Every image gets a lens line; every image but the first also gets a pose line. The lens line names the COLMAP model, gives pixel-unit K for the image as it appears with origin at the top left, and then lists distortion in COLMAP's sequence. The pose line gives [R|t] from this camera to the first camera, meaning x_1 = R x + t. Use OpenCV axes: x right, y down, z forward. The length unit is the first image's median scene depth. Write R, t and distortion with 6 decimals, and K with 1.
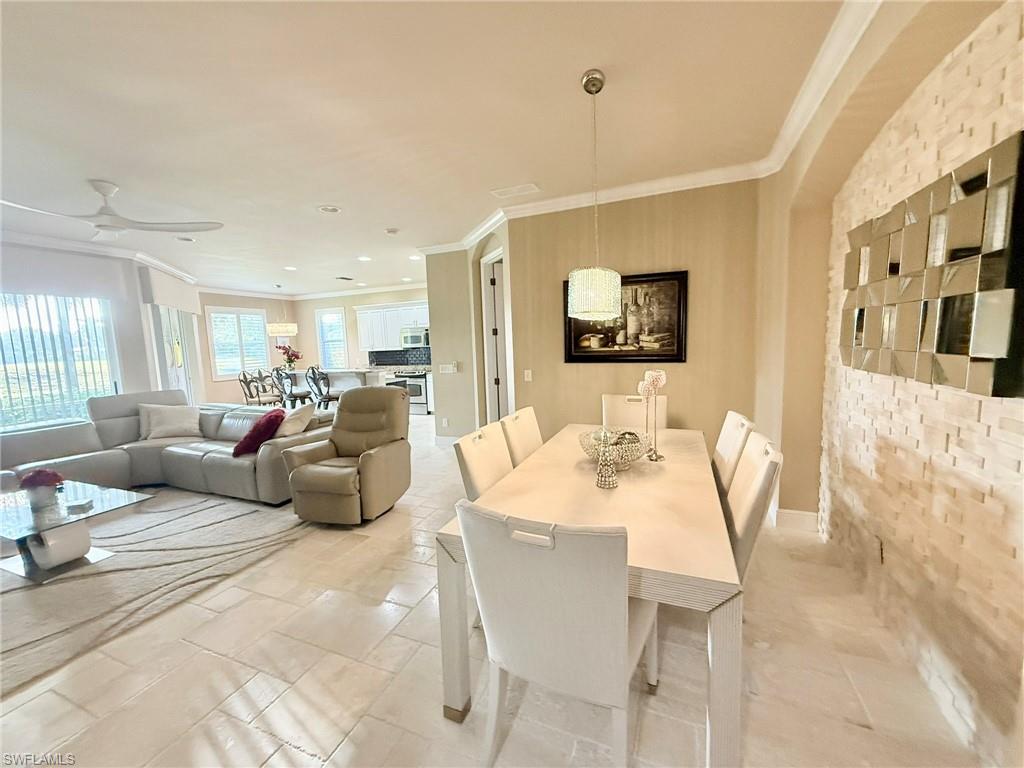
lens RADIAL K [[407.5, 0, 507.8], [0, 407.5, 385.8], [0, 0, 1]] dist [0.000439, -0.000035]
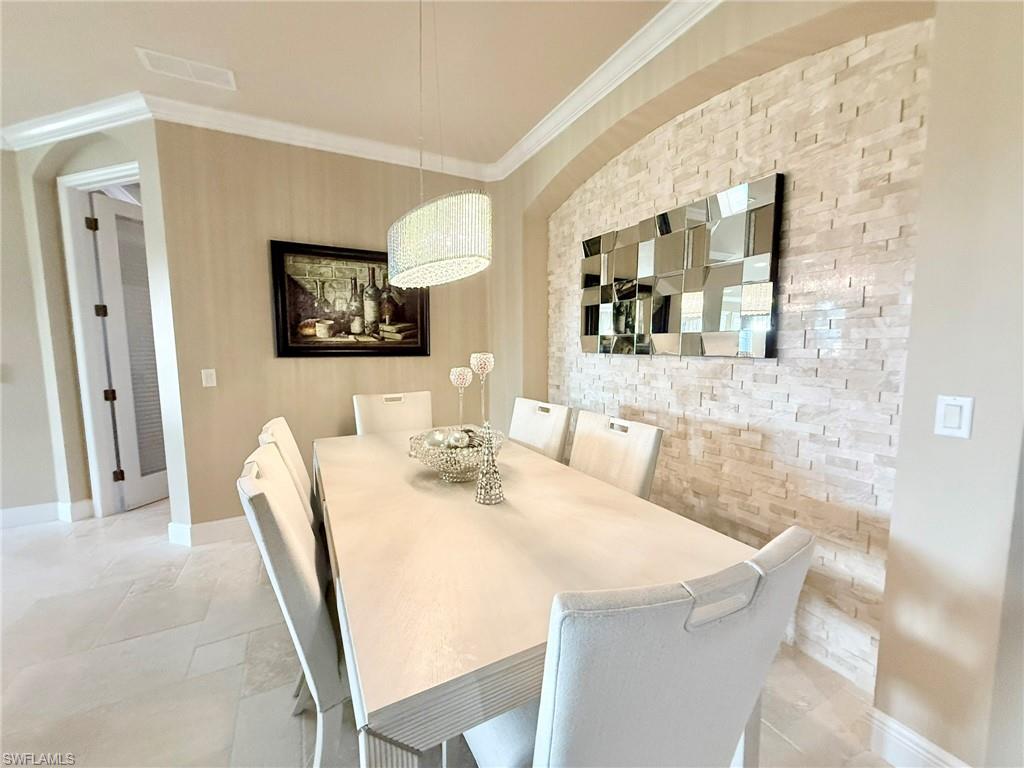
lens RADIAL K [[407.5, 0, 507.8], [0, 407.5, 385.8], [0, 0, 1]] dist [0.000439, -0.000035]
pose [[0.640211, -0.044619, 0.766902, -0.210667], [0.068414, 0.997657, 0.000933, 0.027637], [-0.765147, 0.051869, 0.641763, 0.349450]]
